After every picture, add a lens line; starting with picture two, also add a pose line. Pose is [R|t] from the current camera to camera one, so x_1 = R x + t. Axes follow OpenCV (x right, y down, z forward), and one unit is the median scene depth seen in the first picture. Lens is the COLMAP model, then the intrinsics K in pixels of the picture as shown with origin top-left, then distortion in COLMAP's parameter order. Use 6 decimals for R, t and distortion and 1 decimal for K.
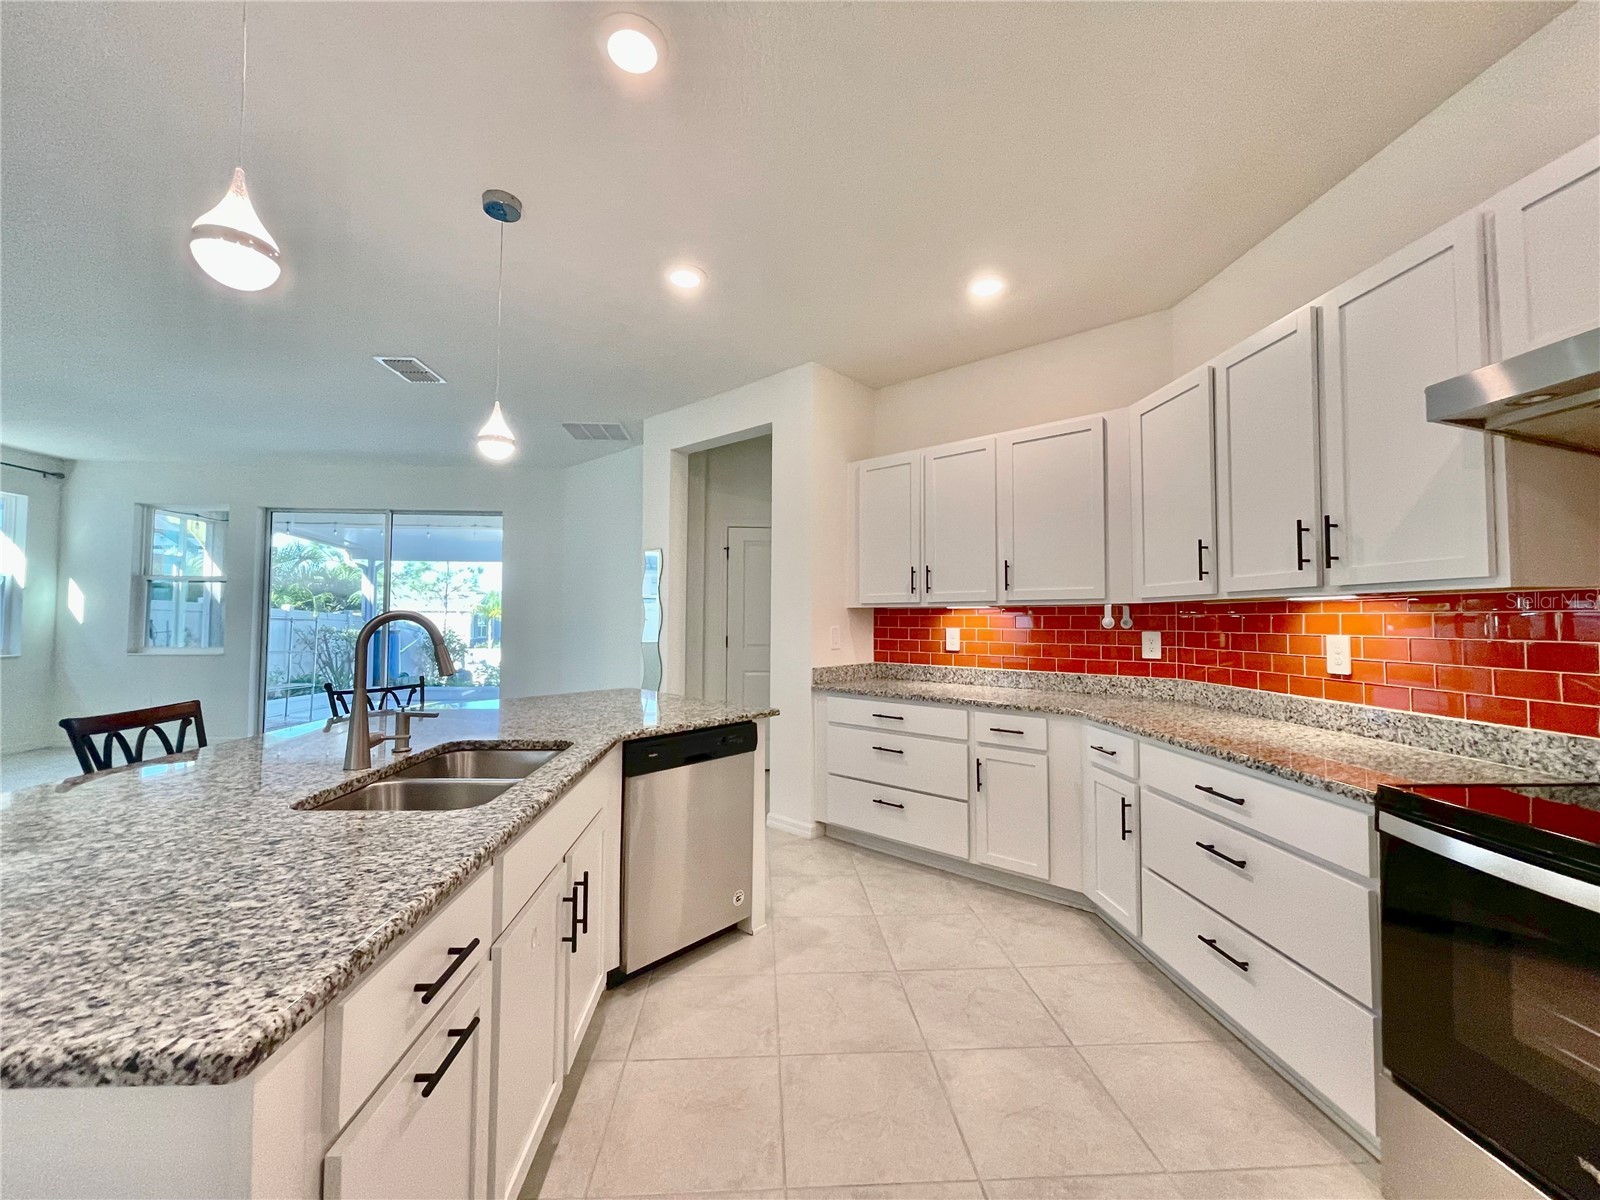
lens RADIAL K [[644.3, 0, 798.8], [0, 644.3, 588.9], [0, 0, 1]] dist [-0.000233, 0.000294]
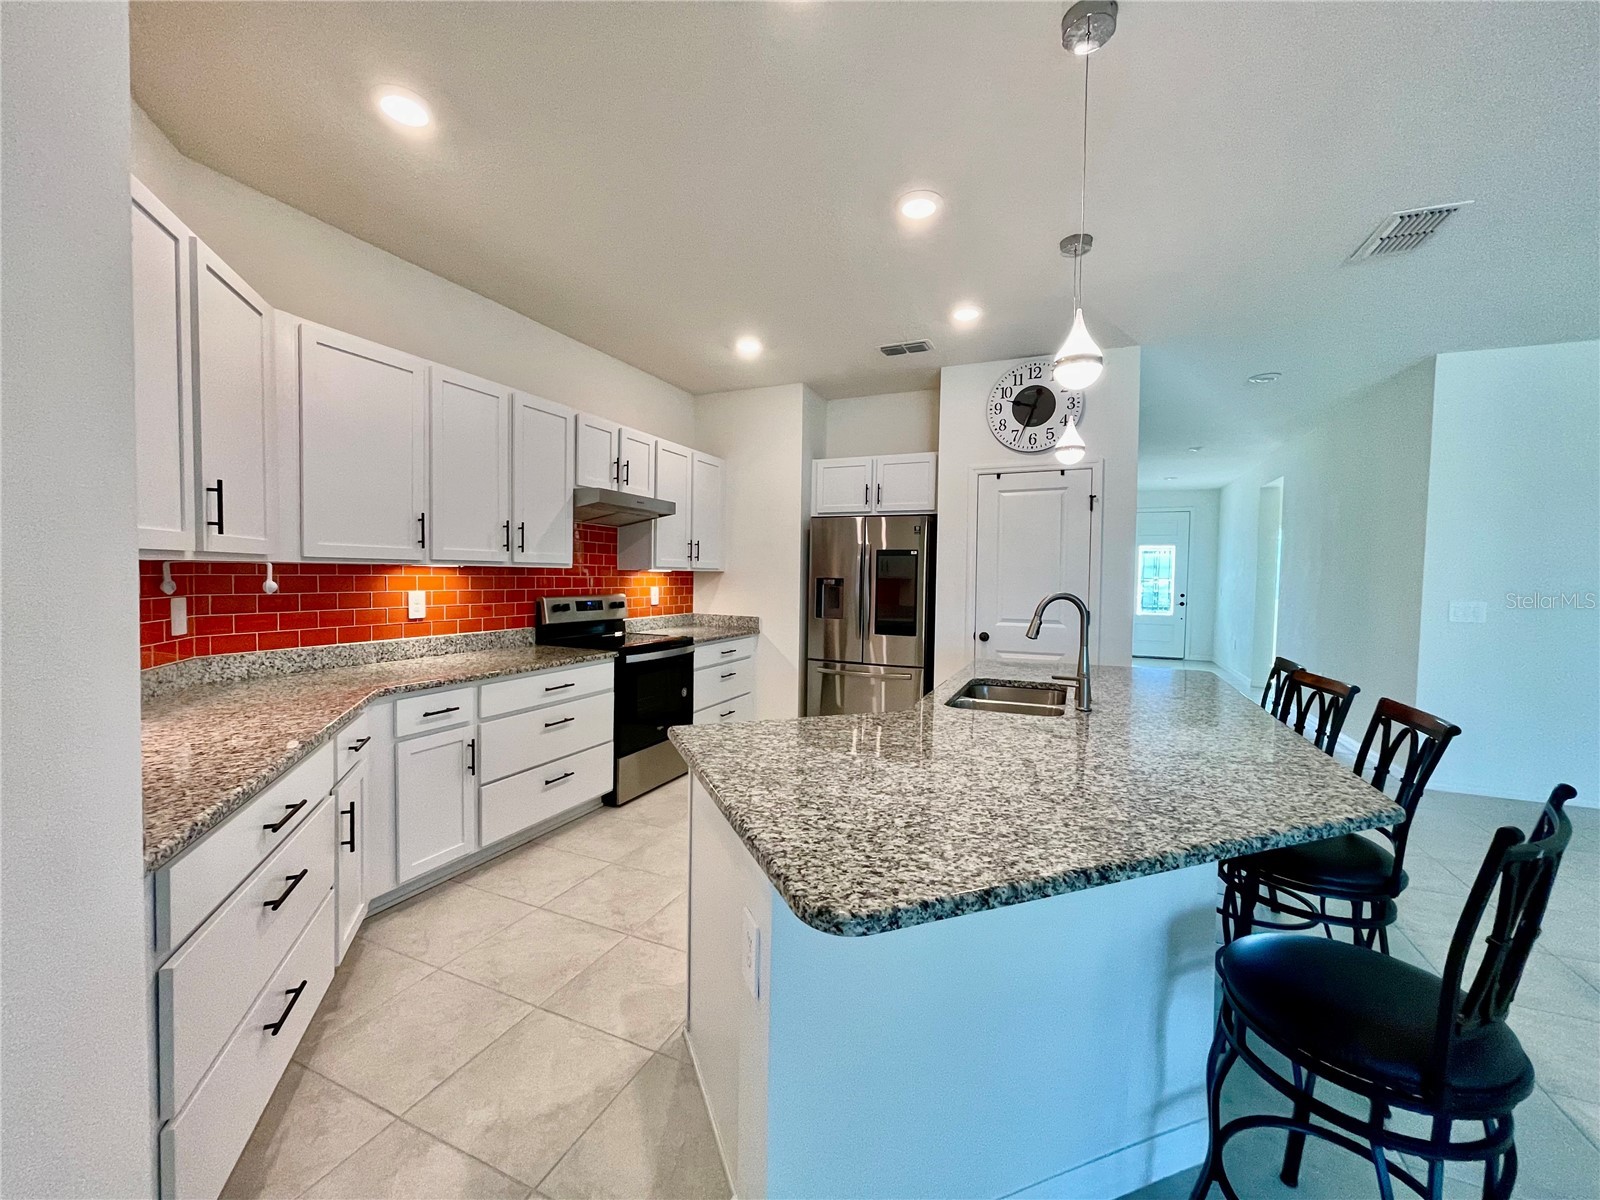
lens RADIAL K [[644.3, 0, 786.6], [0, 644.3, 597.6], [0, 0, 1]] dist [-0.000233, 0.000294]
pose [[-0.882455, -0.035609, 0.469048, -0.386149], [-0.042685, 0.999079, -0.004458, 0.041215], [-0.468457, -0.023955, -0.883161, 1.322148]]
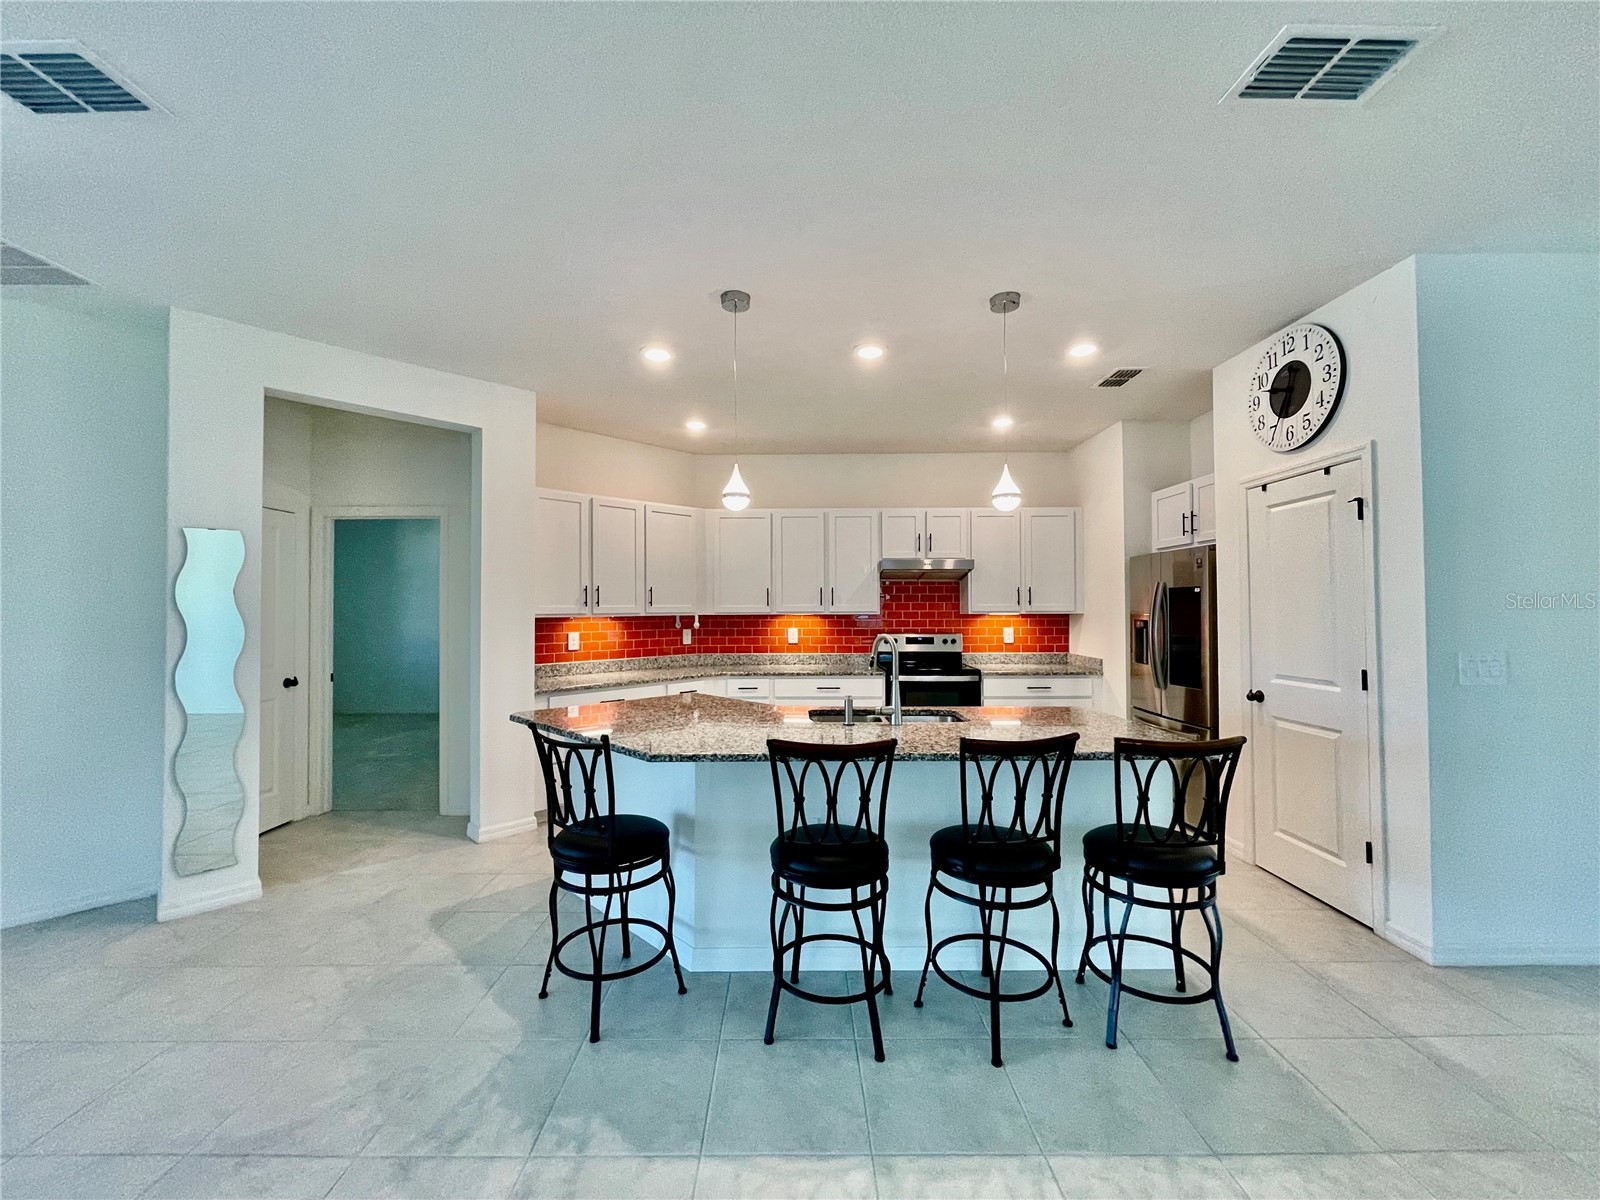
lens RADIAL K [[644.3, 0, 785.7], [0, 644.3, 603.6], [0, 0, 1]] dist [-0.000233, 0.000294]
pose [[0.069568, 0.002513, 0.997574, -1.245269], [-0.044003, 0.999031, 0.000552, -0.019114], [-0.996606, -0.043934, 0.069611, 0.603060]]
